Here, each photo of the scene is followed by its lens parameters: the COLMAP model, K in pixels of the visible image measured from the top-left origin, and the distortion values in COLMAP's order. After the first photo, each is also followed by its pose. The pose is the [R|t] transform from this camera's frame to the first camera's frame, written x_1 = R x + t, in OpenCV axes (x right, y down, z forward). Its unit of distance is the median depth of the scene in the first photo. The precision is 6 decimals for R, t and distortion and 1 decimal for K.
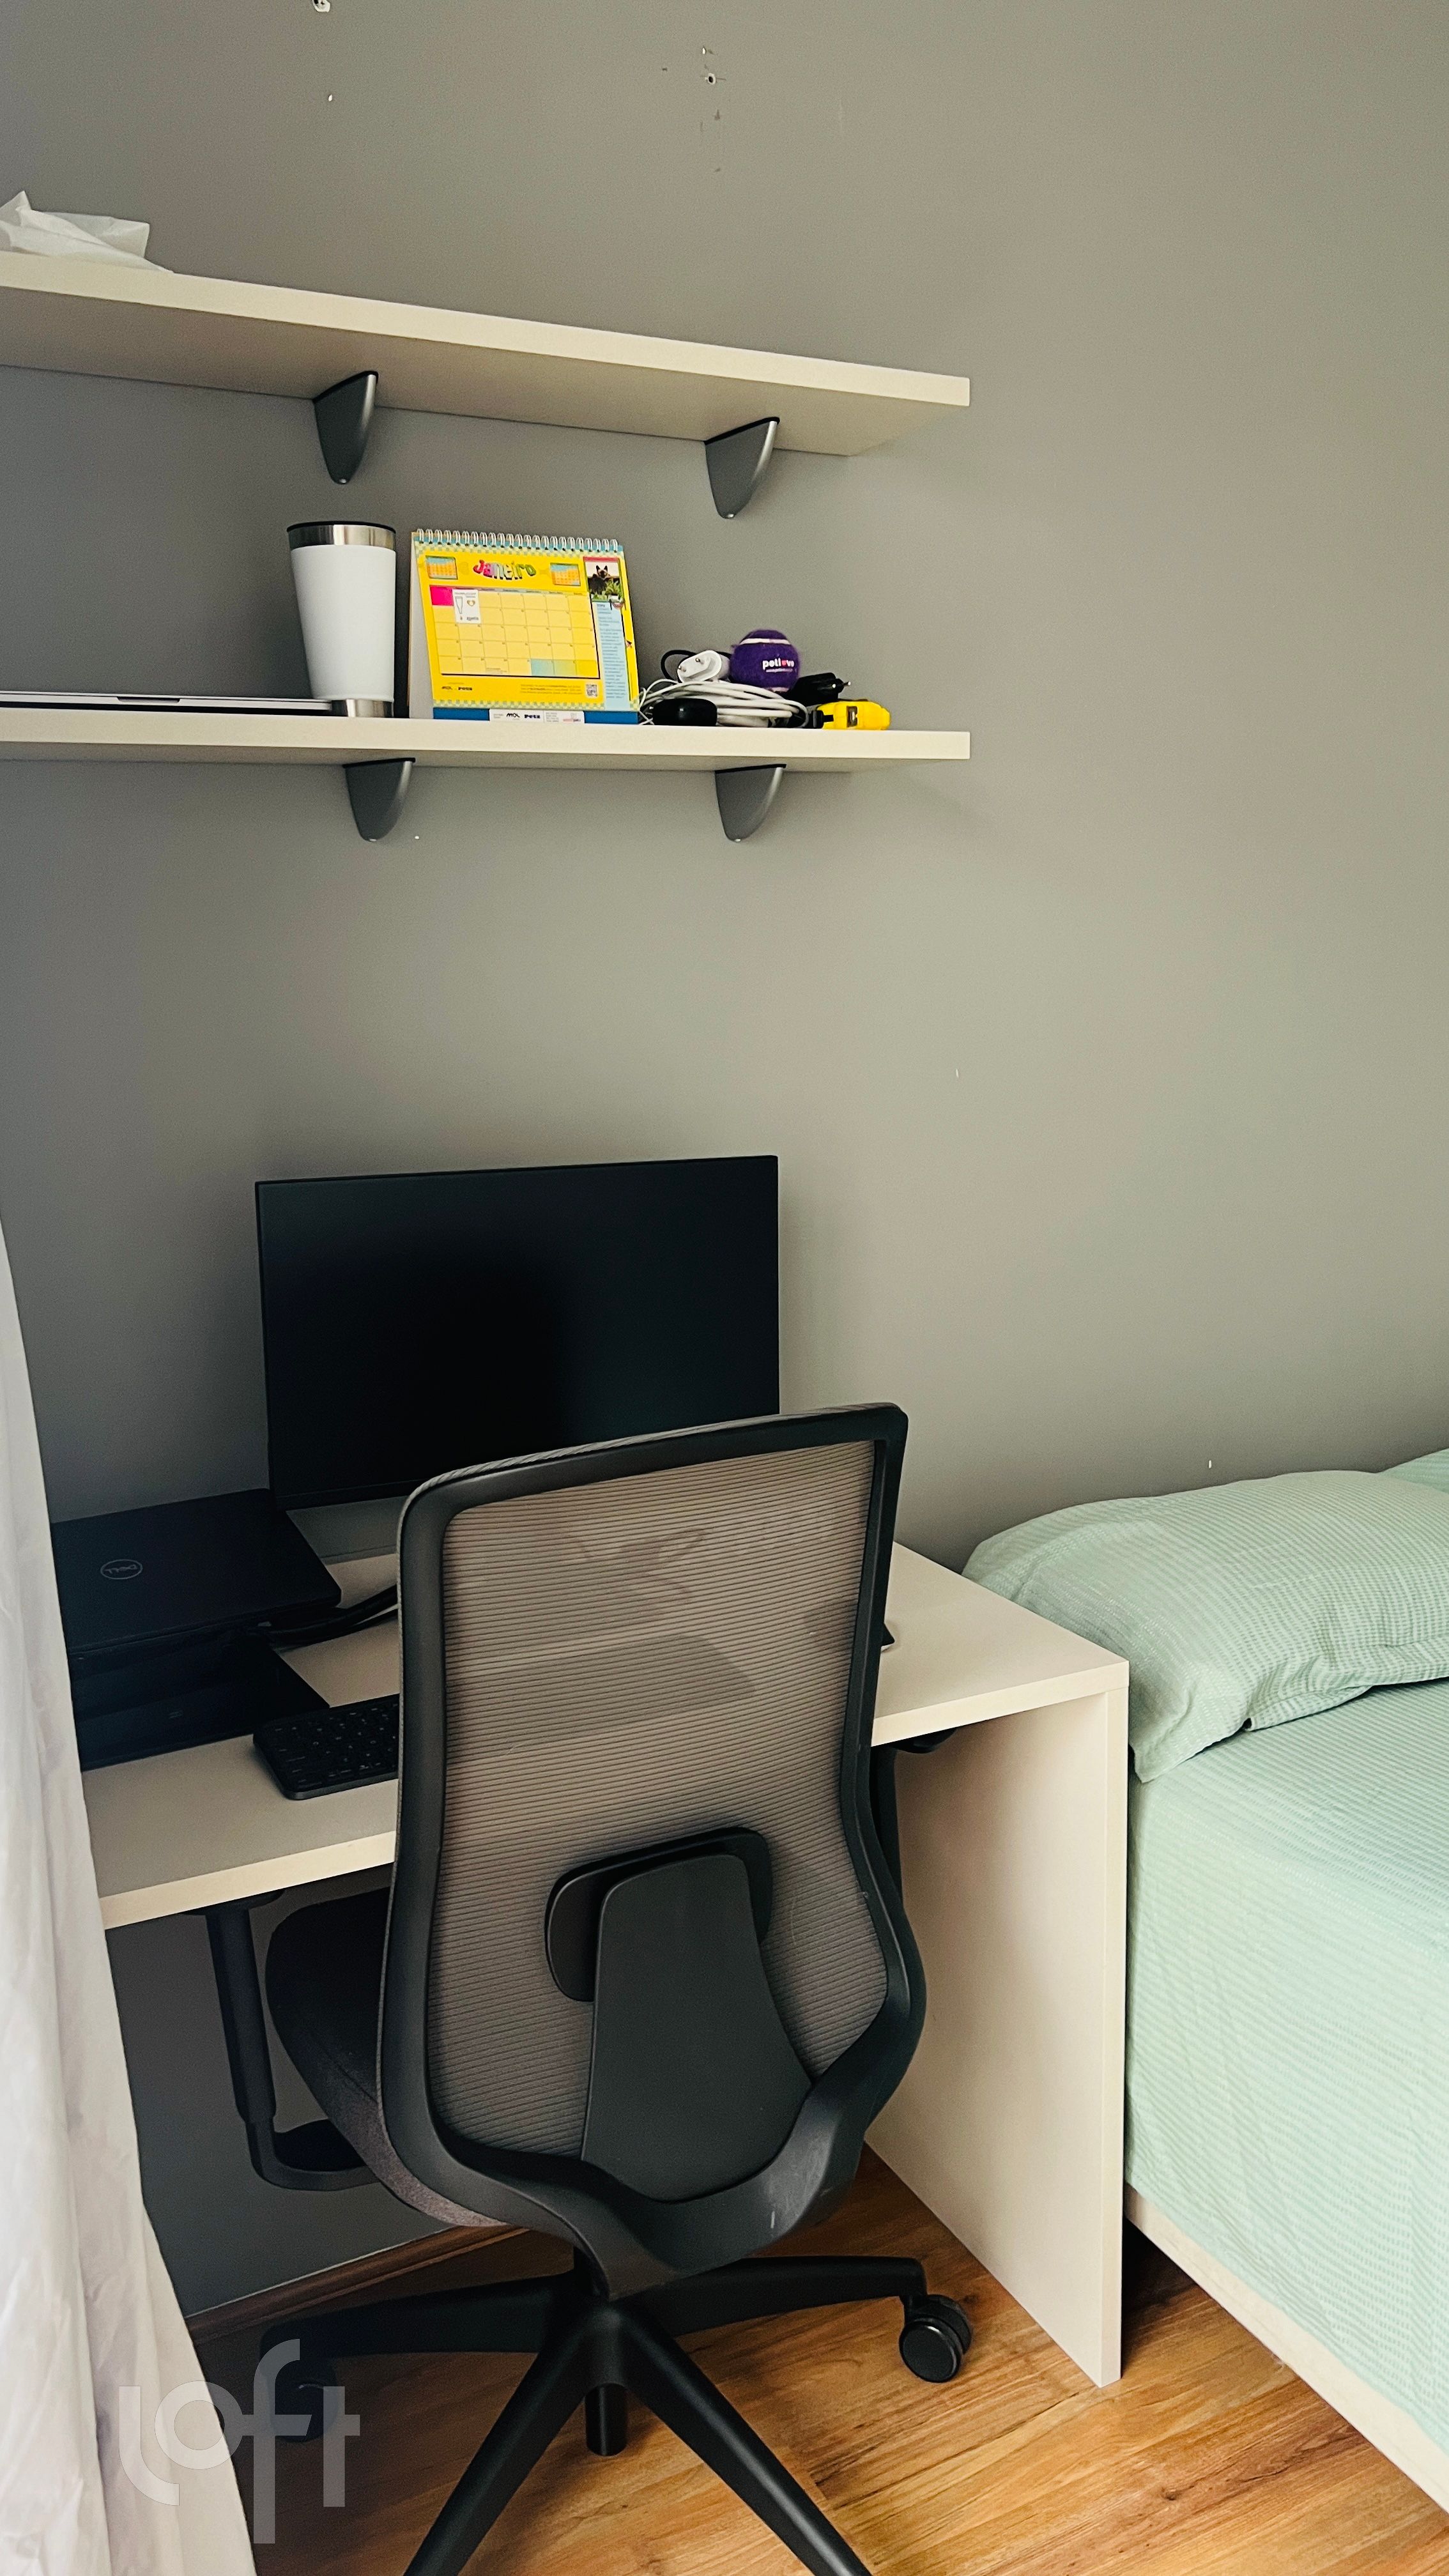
lens RADIAL K [[1939.9, 0, 742.1], [0, 1939.9, 1305.9], [0, 0, 1]] dist [0.067027, -0.073457]
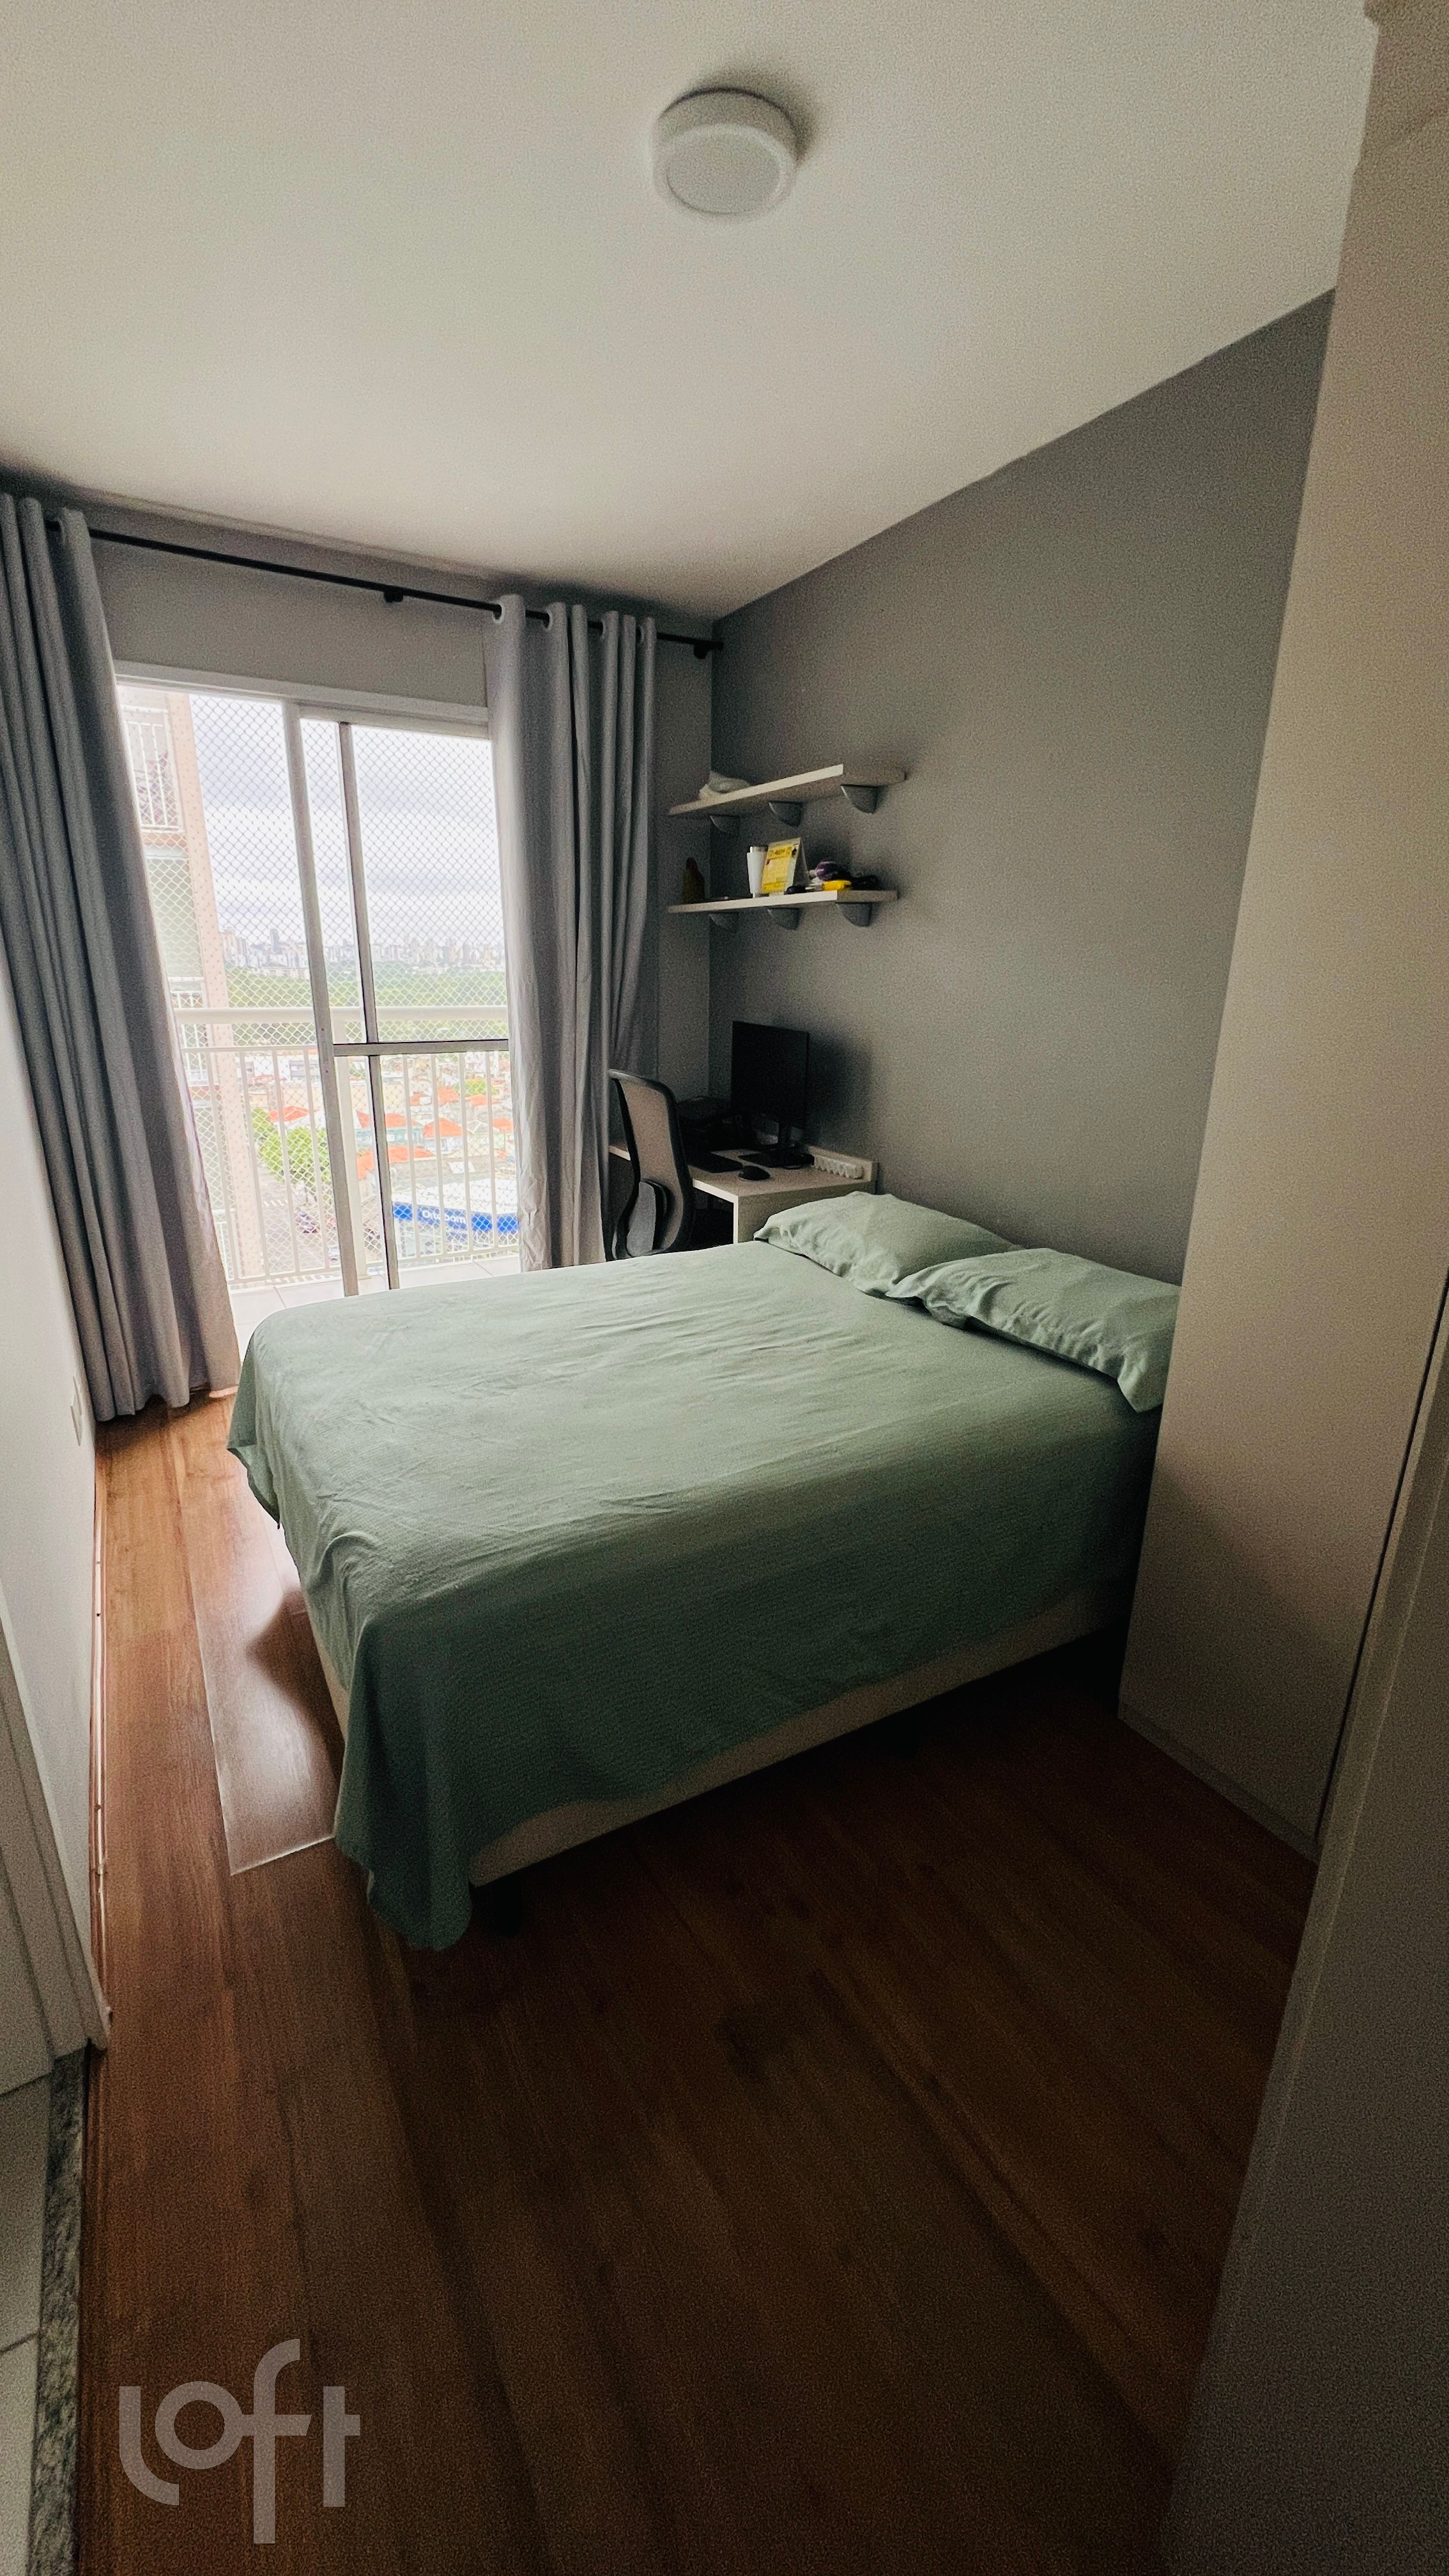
lens RADIAL K [[1036.5, 0, 717.8], [0, 1036.5, 1287.4], [0, 0, 1]] dist [-0.002401, -0.000013]
pose [[0.037659, 0.315902, -0.948044, 1.803213], [-0.188563, 0.933920, 0.303705, -0.184614], [0.981339, 0.167328, 0.094738, 0.816258]]
